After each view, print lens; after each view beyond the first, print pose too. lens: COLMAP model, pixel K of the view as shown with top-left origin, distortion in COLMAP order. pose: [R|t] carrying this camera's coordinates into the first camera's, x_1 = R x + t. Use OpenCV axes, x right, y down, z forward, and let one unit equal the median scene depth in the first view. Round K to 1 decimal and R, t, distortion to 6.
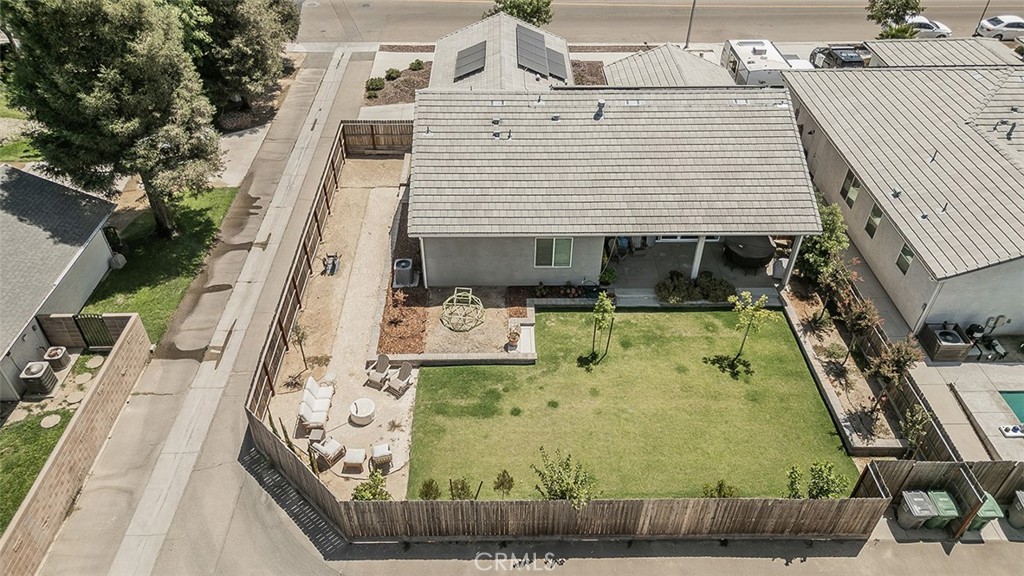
lens RADIAL K [[717.4, 0, 508.4], [0, 717.4, 286.6], [0, 0, 1]] dist [0.073201, -0.044257]
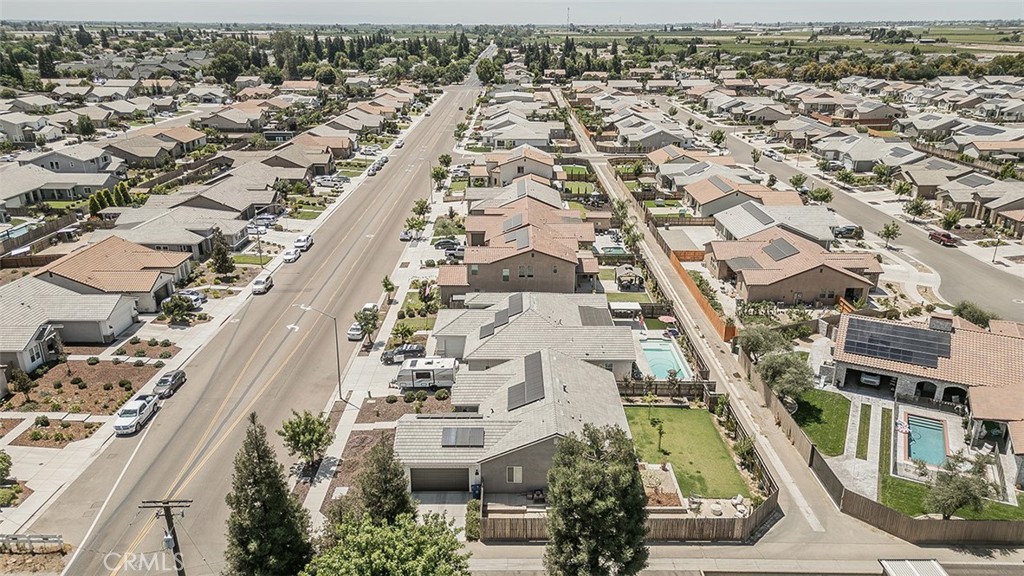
lens RADIAL K [[717.4, 0, 508.4], [0, 717.4, 286.6], [0, 0, 1]] dist [0.073201, -0.044257]
pose [[0.020095, -0.349047, 0.936890, -1.905894], [0.633382, 0.729494, 0.258195, -1.214116], [-0.773578, 0.588221, 0.235739, 0.495893]]
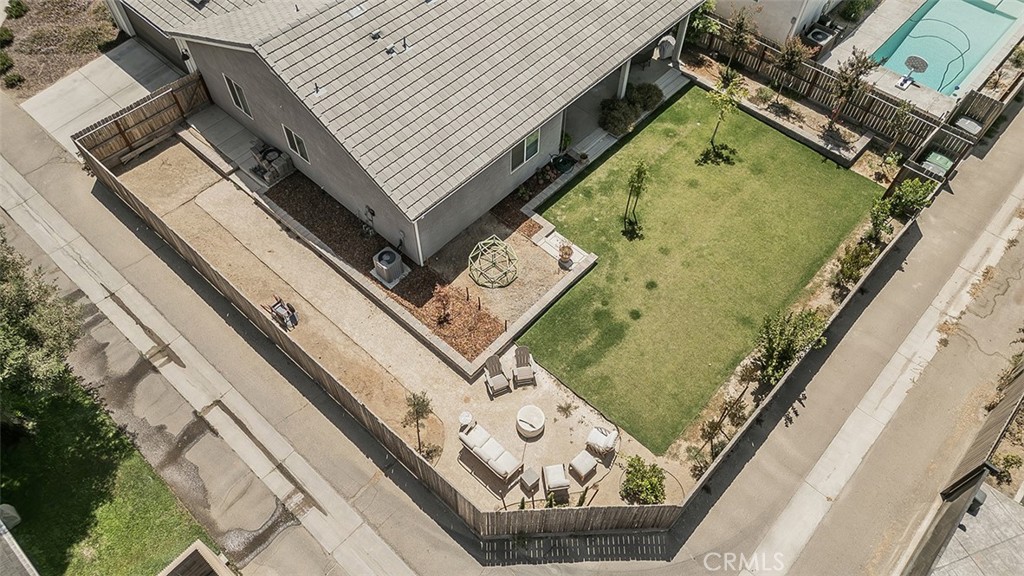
lens RADIAL K [[717.4, 0, 508.4], [0, 717.4, 286.6], [0, 0, 1]] dist [0.073201, -0.044257]
pose [[0.690016, -0.589331, 0.420199, -0.436123], [0.454751, 0.804647, 0.381766, -0.265375], [-0.563098, -0.072339, 0.823218, 0.288676]]
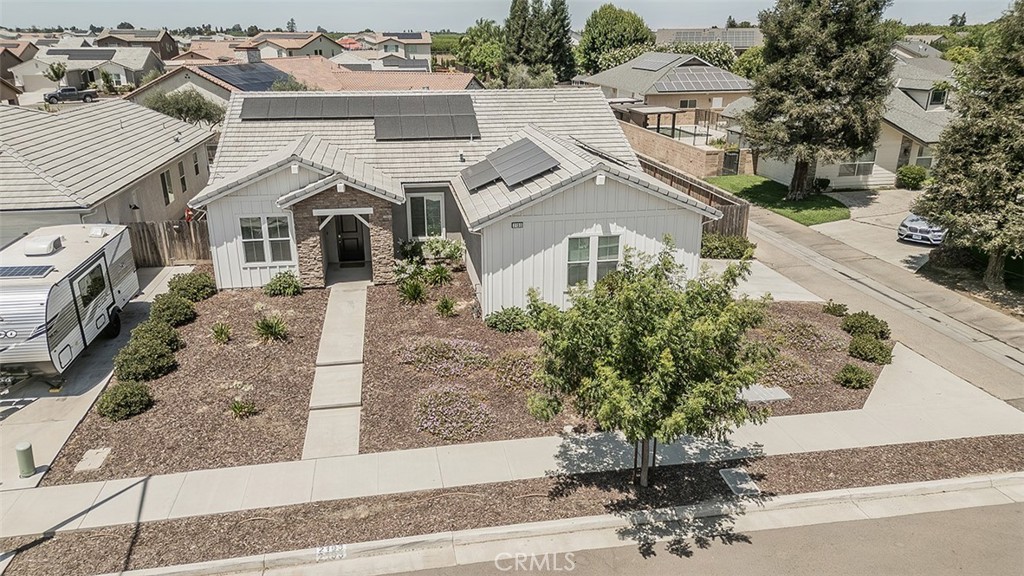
lens RADIAL K [[711.7, 0, 512.0], [0, 711.7, 288.0], [0, 0, 1]] dist [0.073218, -0.043209]
pose [[-0.987987, 0.048628, -0.146689, 0.186678], [-0.100379, 0.519778, 0.848384, -1.113031], [0.117501, 0.852916, -0.508653, 1.971957]]
